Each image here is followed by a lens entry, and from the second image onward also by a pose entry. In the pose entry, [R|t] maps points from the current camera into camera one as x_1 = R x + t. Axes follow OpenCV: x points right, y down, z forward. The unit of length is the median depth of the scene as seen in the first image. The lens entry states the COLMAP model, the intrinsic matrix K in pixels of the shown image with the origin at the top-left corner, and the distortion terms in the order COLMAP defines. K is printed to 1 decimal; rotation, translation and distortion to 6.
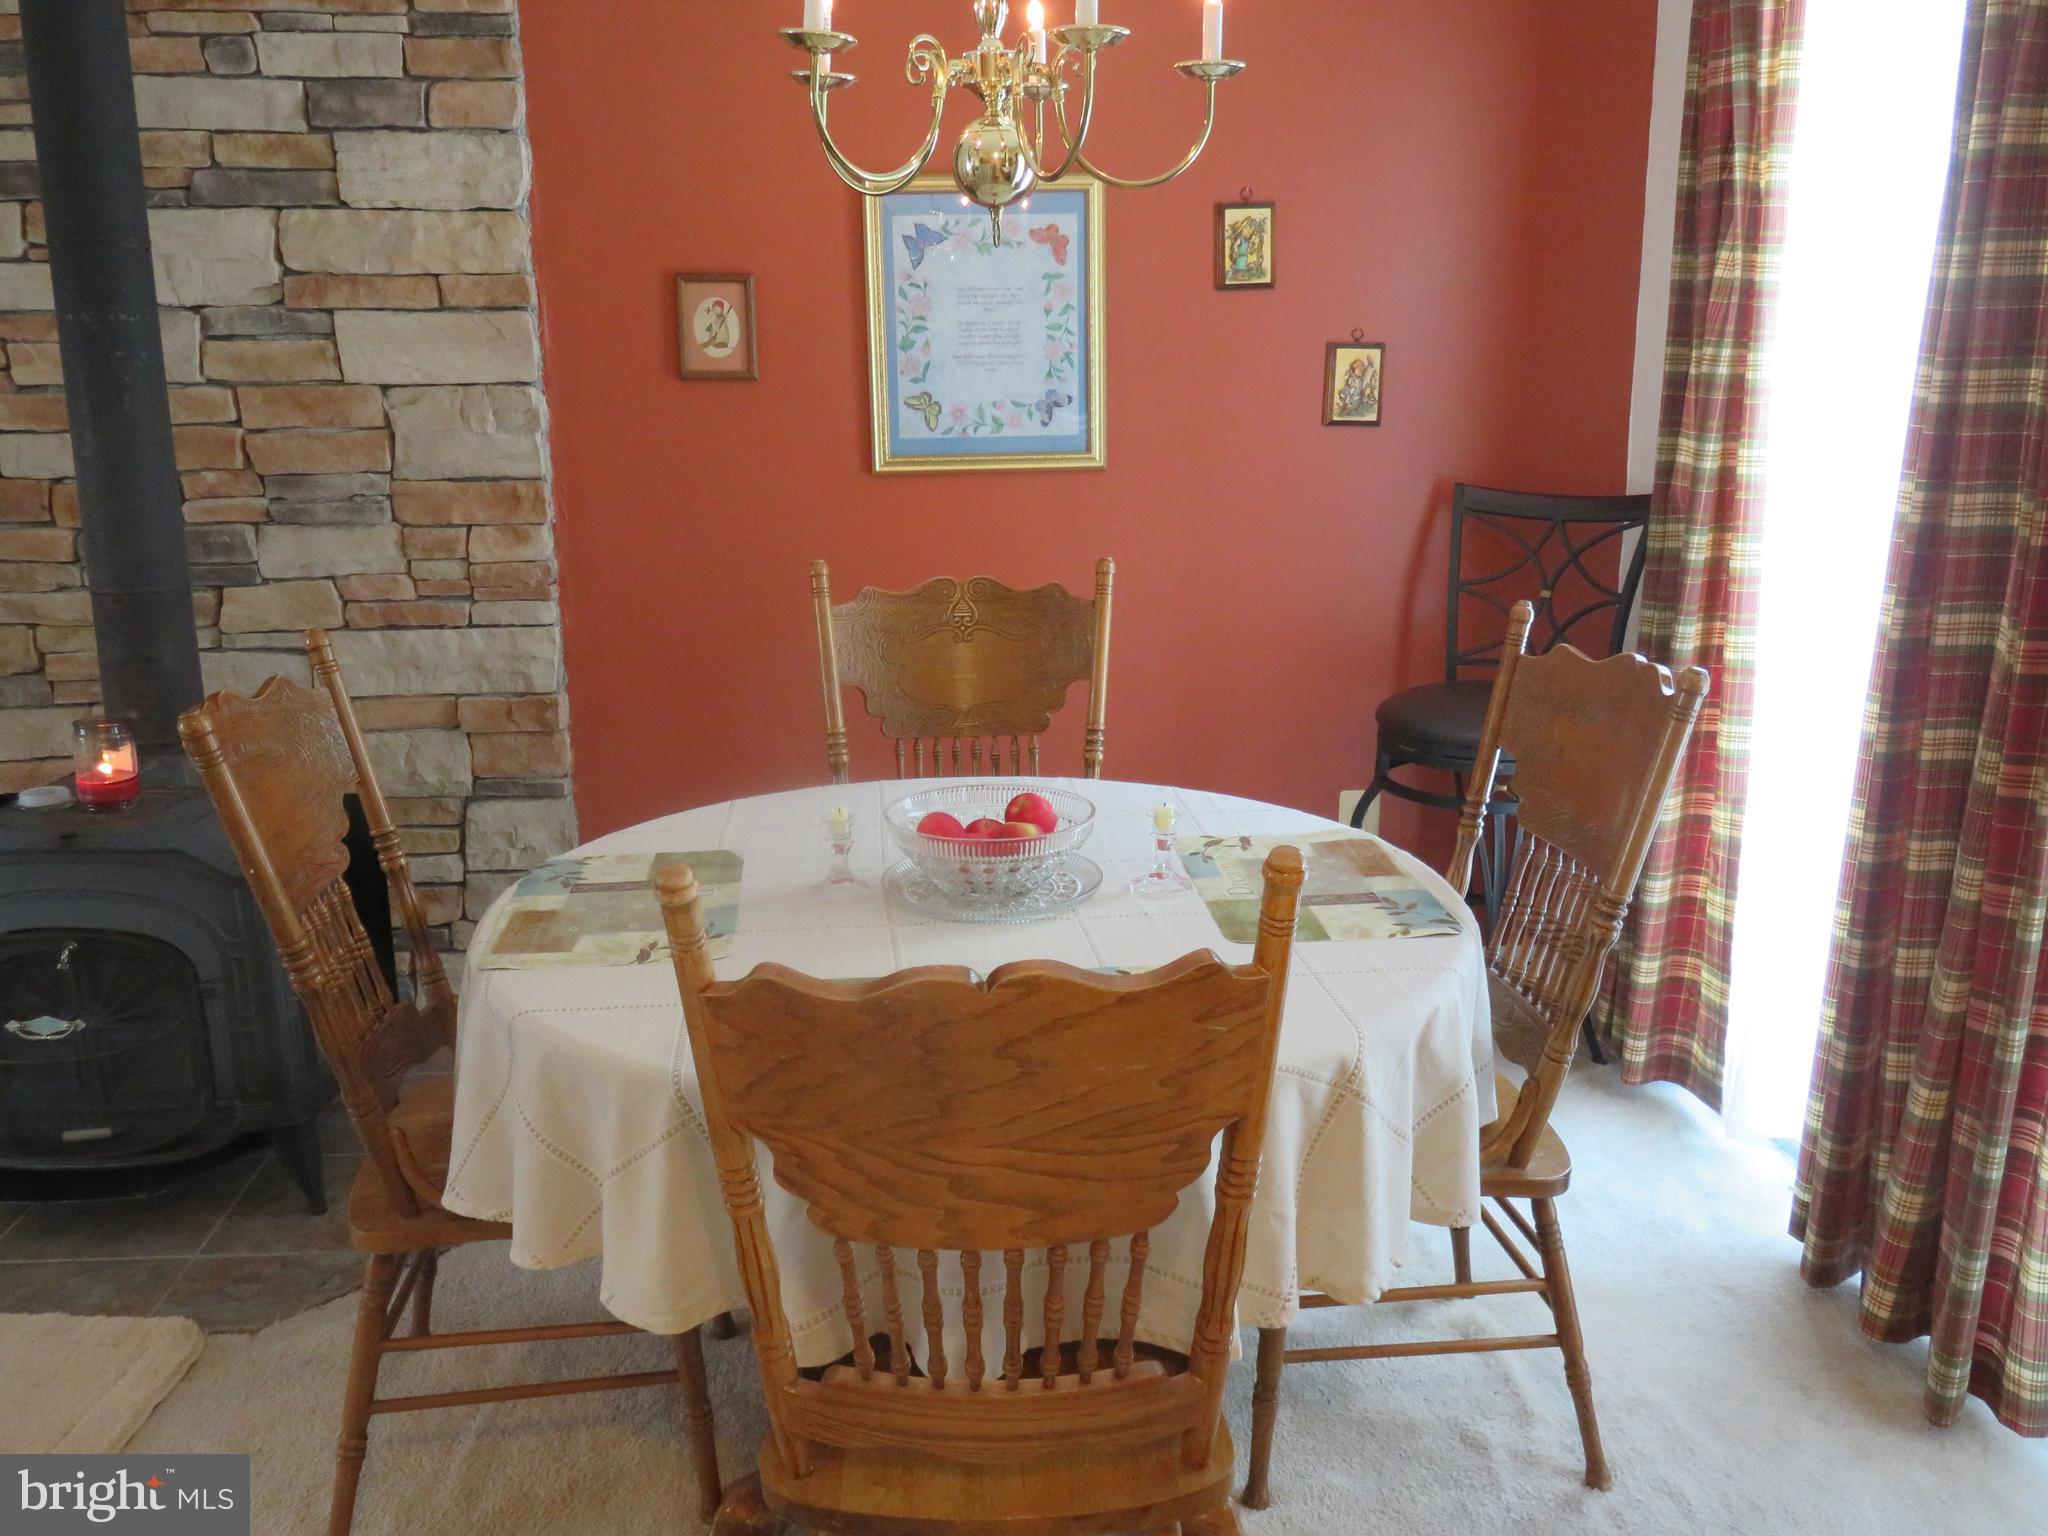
lens RADIAL K [[1702.3, 0, 1023.4], [0, 1702.3, 758.3], [0, 0, 1]] dist [-0.035042, 0.013380]
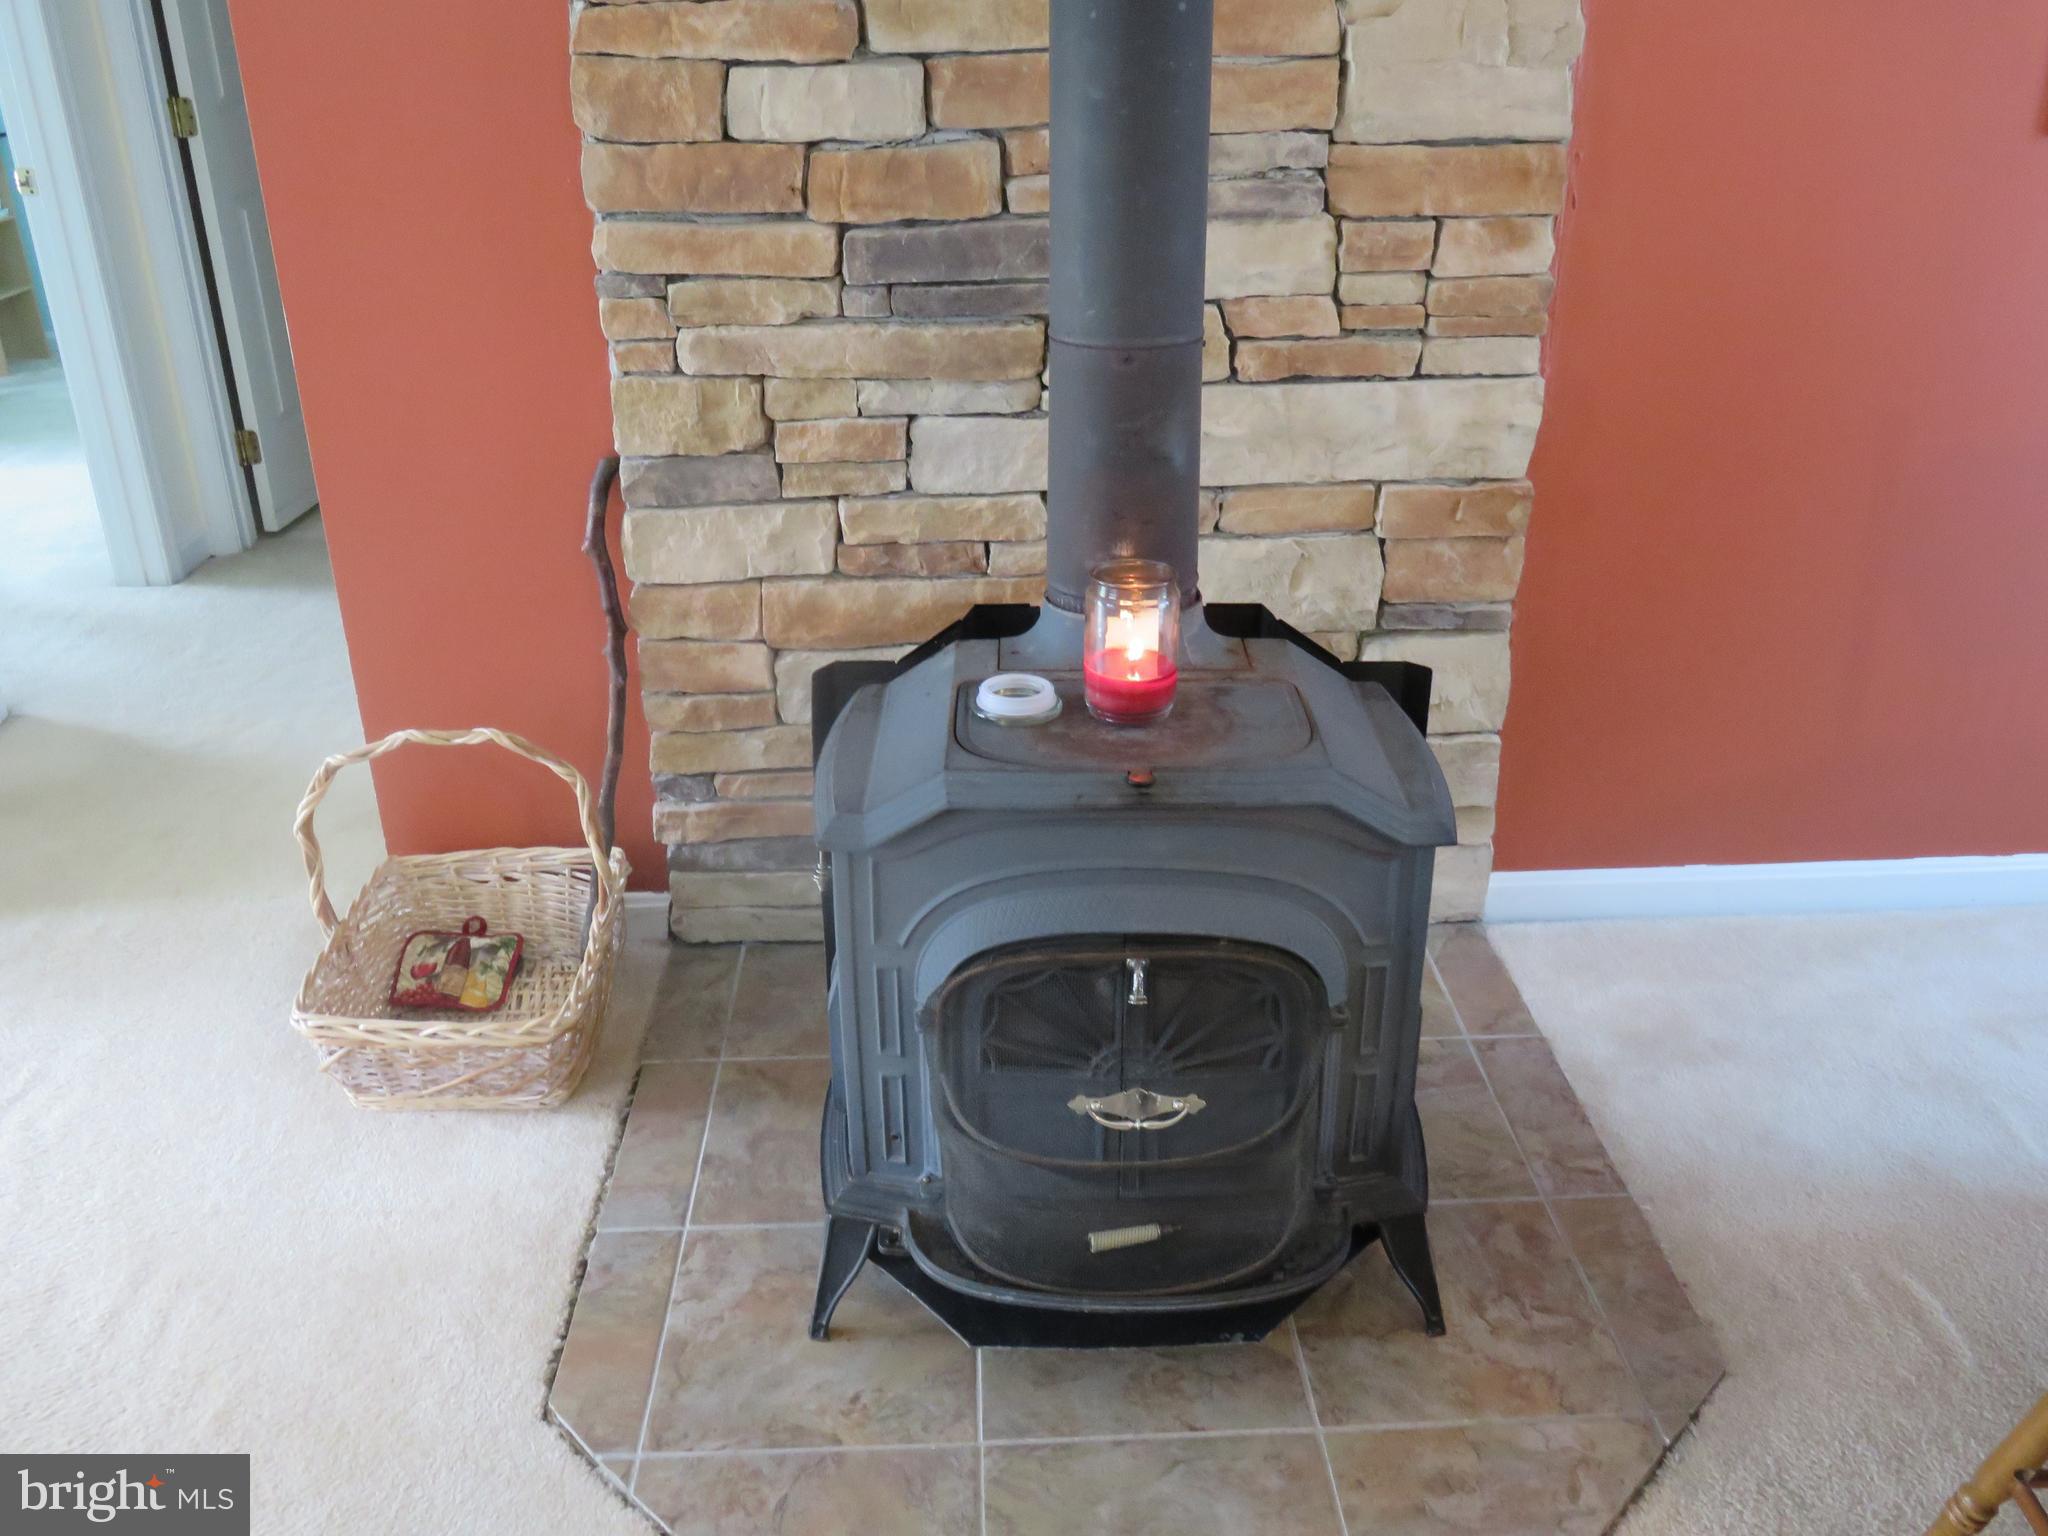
lens RADIAL K [[1702.3, 0, 1023.4], [0, 1702.3, 758.3], [0, 0, 1]] dist [-0.035042, 0.013380]
pose [[0.999447, 0.004619, -0.032938, -0.461943], [0.001541, 0.982815, 0.184587, -0.055303], [0.033224, -0.184536, 0.982264, 0.330805]]
